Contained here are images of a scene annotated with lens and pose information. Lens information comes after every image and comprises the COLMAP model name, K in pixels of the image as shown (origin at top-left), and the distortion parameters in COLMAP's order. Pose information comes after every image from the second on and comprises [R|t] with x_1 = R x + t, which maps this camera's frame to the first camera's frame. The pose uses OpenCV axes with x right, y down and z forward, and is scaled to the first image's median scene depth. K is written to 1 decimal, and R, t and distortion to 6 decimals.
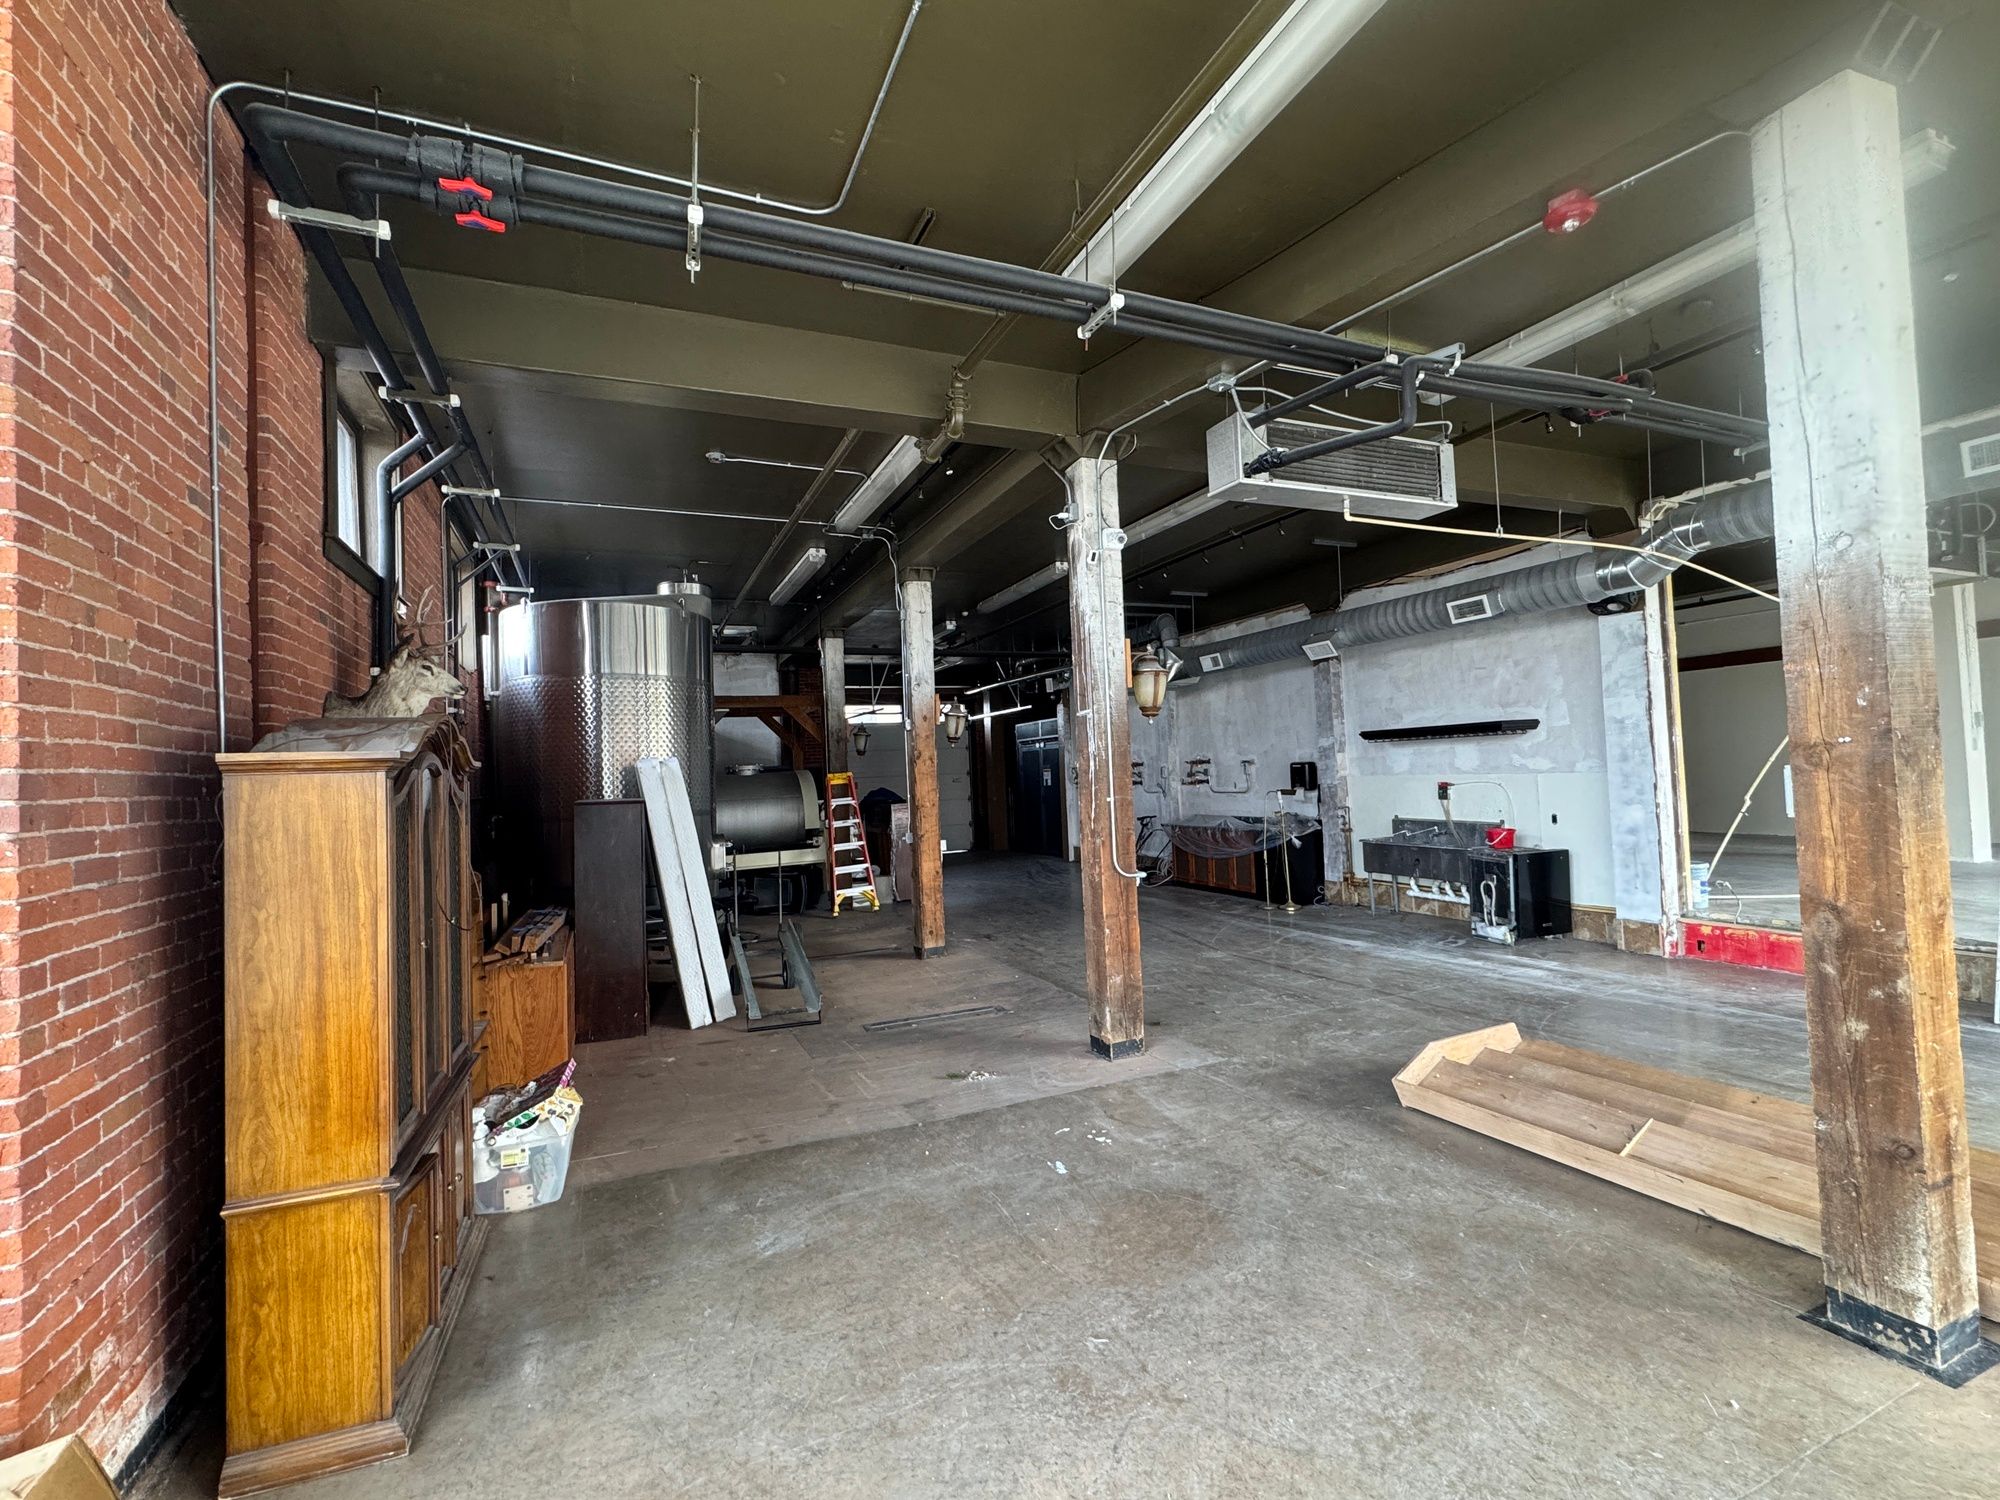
lens RADIAL K [[894.3, 0, 1012.8], [0, 894.3, 746.8], [0, 0, 1]] dist [-0.001630, 0.000351]
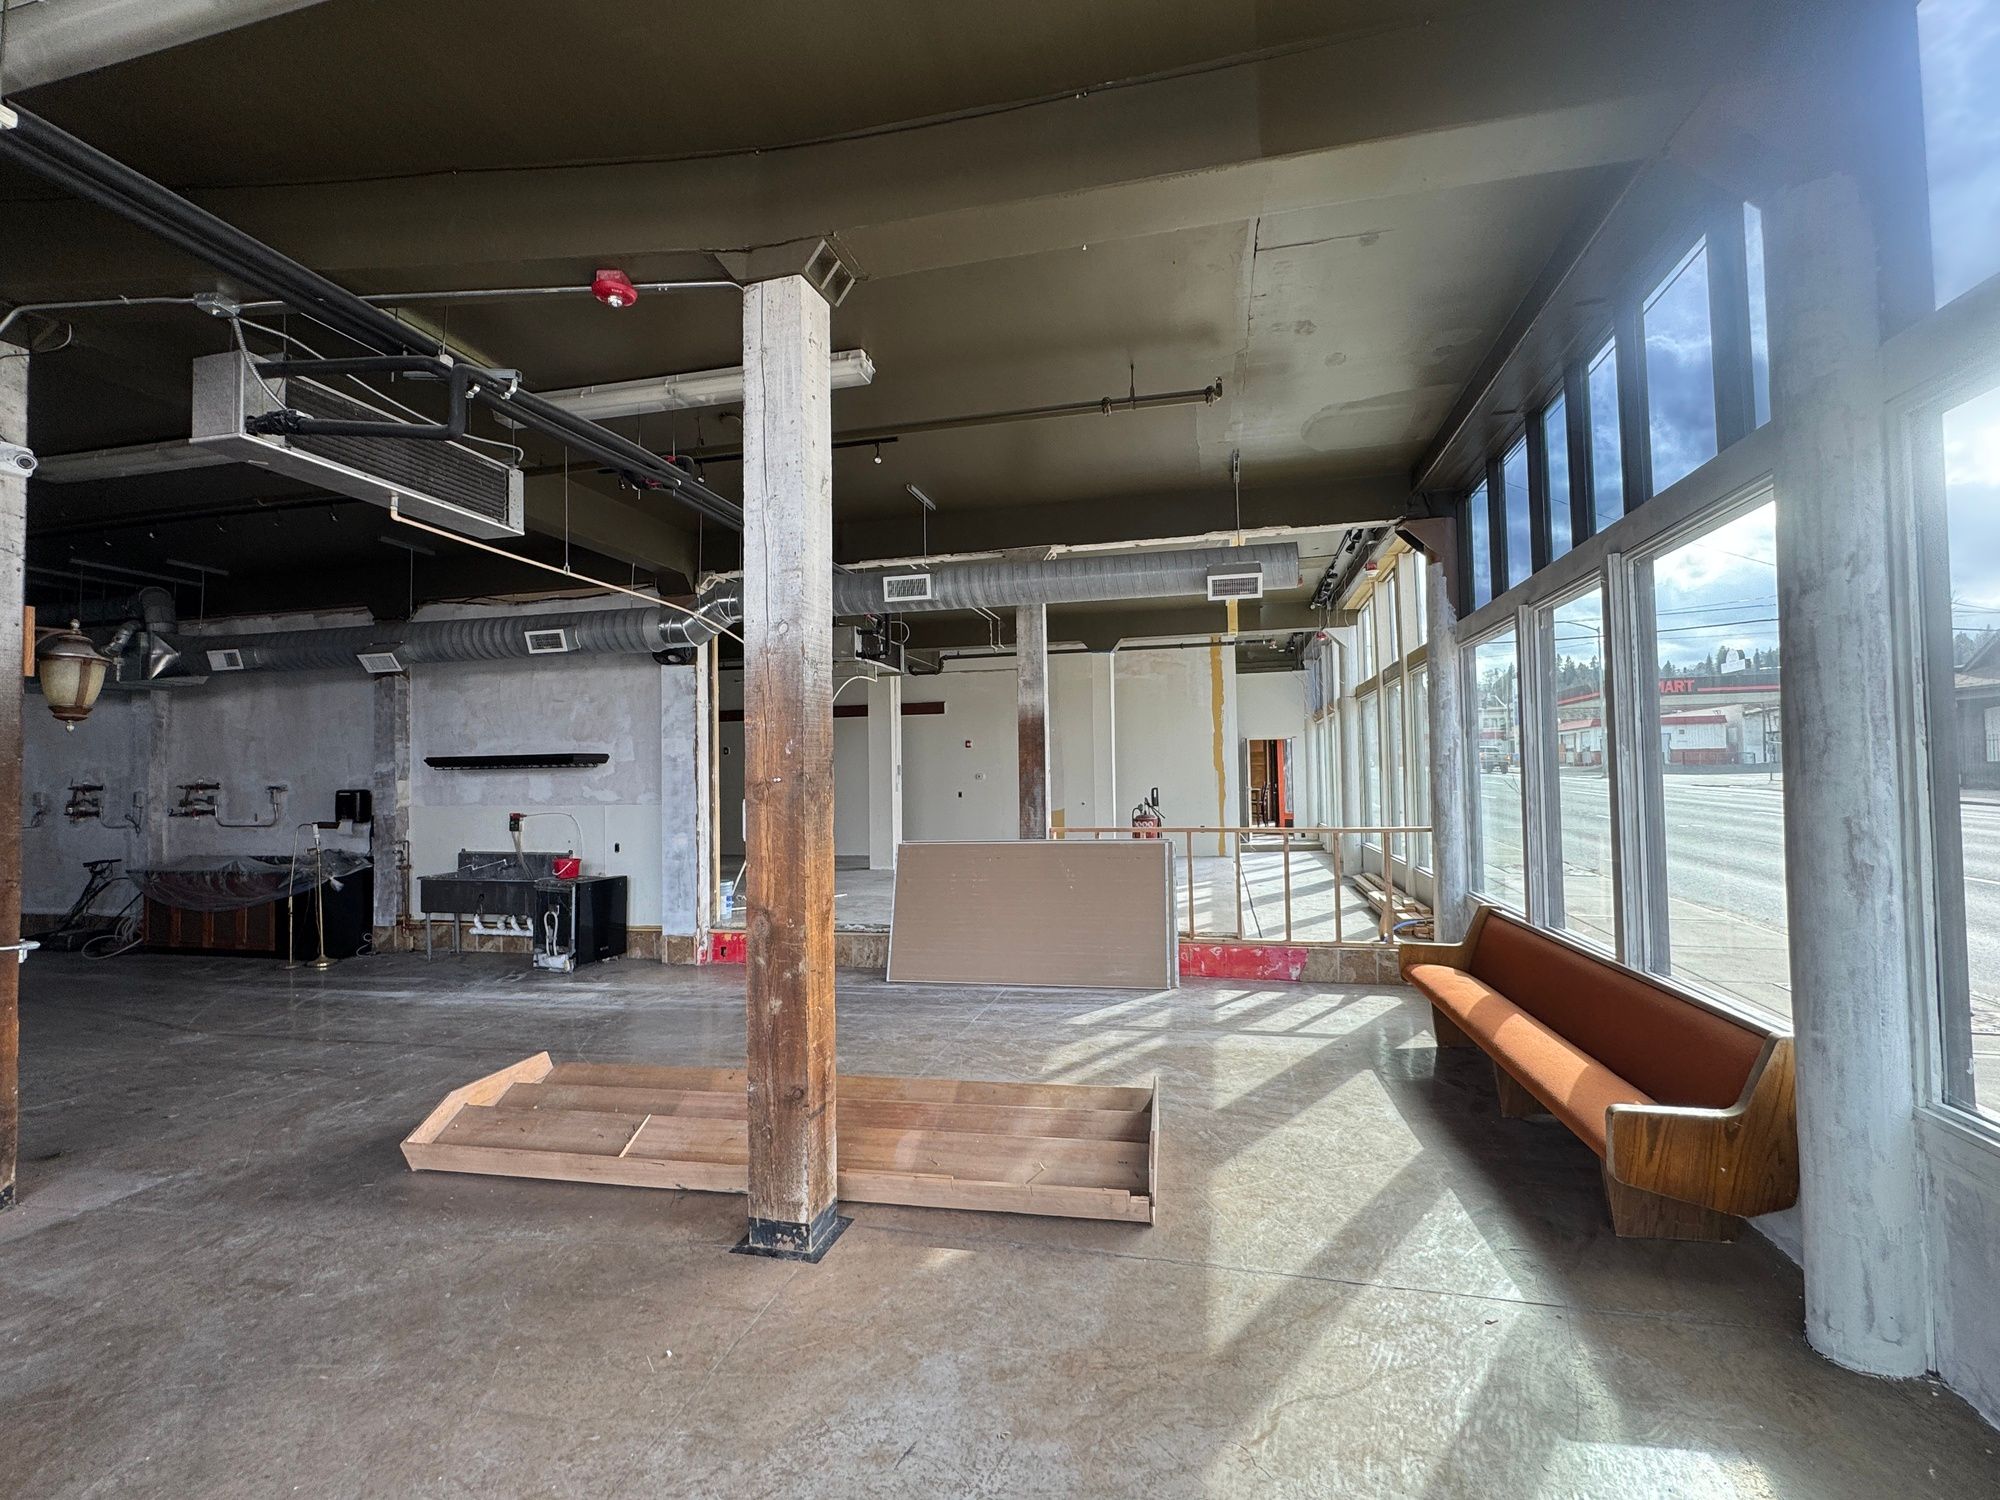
lens RADIAL K [[894.3, 0, 987.9], [0, 894.3, 748.5], [0, 0, 1]] dist [-0.001630, 0.000351]
pose [[0.614878, 0.057929, 0.786492, 0.053557], [-0.031729, 0.998308, -0.048725, -0.000019], [-0.787984, 0.005005, 0.615676, -0.018947]]
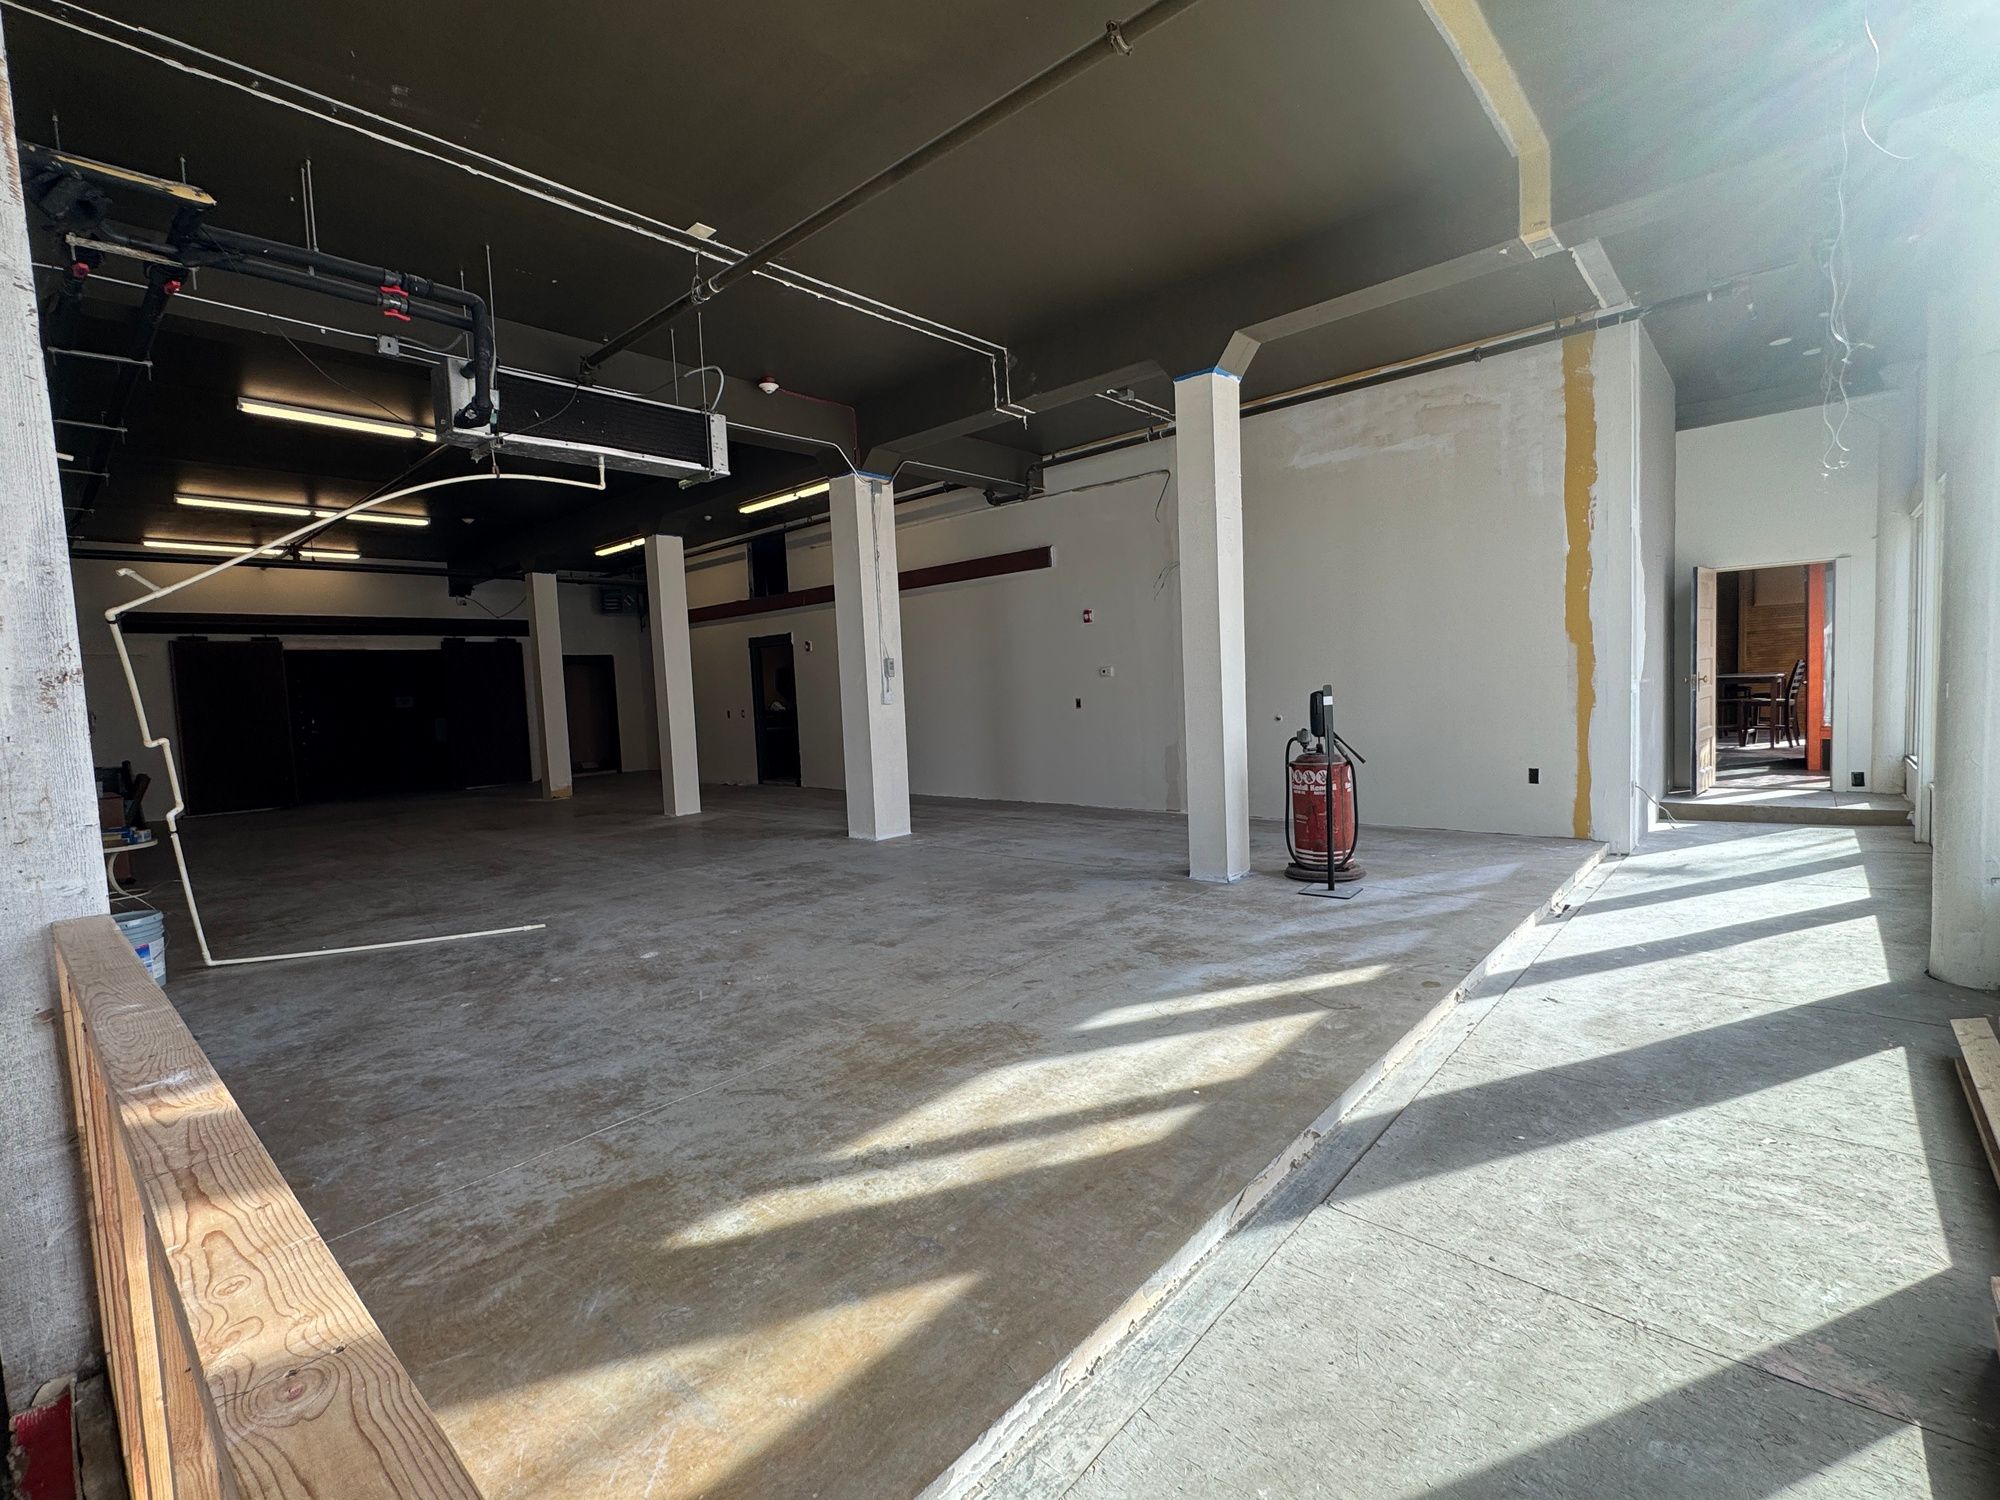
lens RADIAL K [[894.3, 0, 1002.9], [0, 894.3, 748.7], [0, 0, 1]] dist [-0.001630, 0.000351]
pose [[0.911107, -0.030618, 0.411030, 0.359723], [-0.002638, 0.996784, 0.080098, -0.008832], [-0.412161, -0.074062, 0.908096, 0.059647]]
